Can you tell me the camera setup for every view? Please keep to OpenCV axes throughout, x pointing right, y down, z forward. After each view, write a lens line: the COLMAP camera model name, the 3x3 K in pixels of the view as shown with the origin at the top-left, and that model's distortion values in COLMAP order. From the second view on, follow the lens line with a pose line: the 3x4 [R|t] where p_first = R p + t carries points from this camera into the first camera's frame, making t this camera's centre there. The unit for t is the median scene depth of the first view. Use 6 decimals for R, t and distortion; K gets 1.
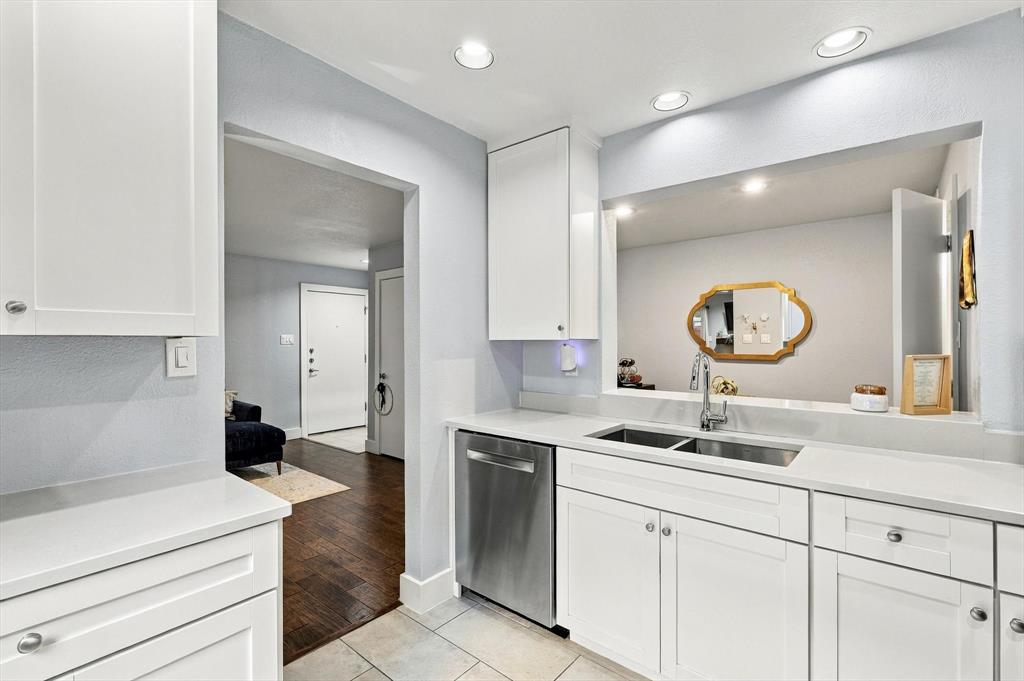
lens RADIAL K [[454.9, 0, 515.2], [0, 454.9, 341.6], [0, 0, 1]] dist [0.002047, 0.000390]
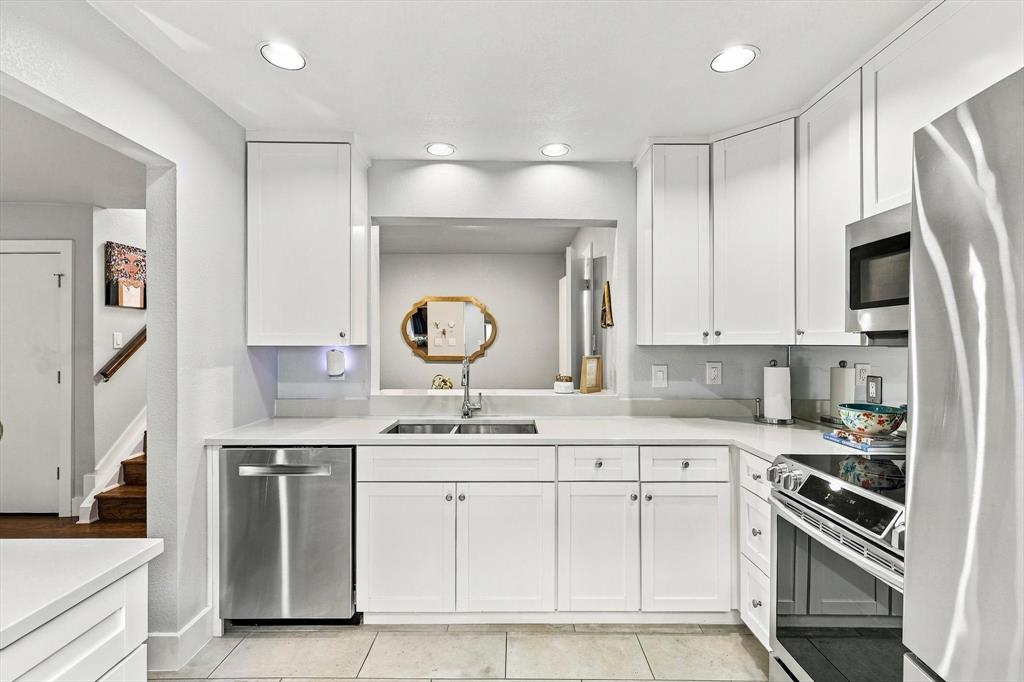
lens RADIAL K [[454.9, 0, 515.2], [0, 454.9, 342.1], [0, 0, 1]] dist [0.002047, 0.000390]
pose [[0.767686, 0.004148, 0.640813, -0.269192], [-0.003112, 0.999991, -0.002744, -0.011572], [-0.640819, 0.000112, 0.767692, -0.054413]]
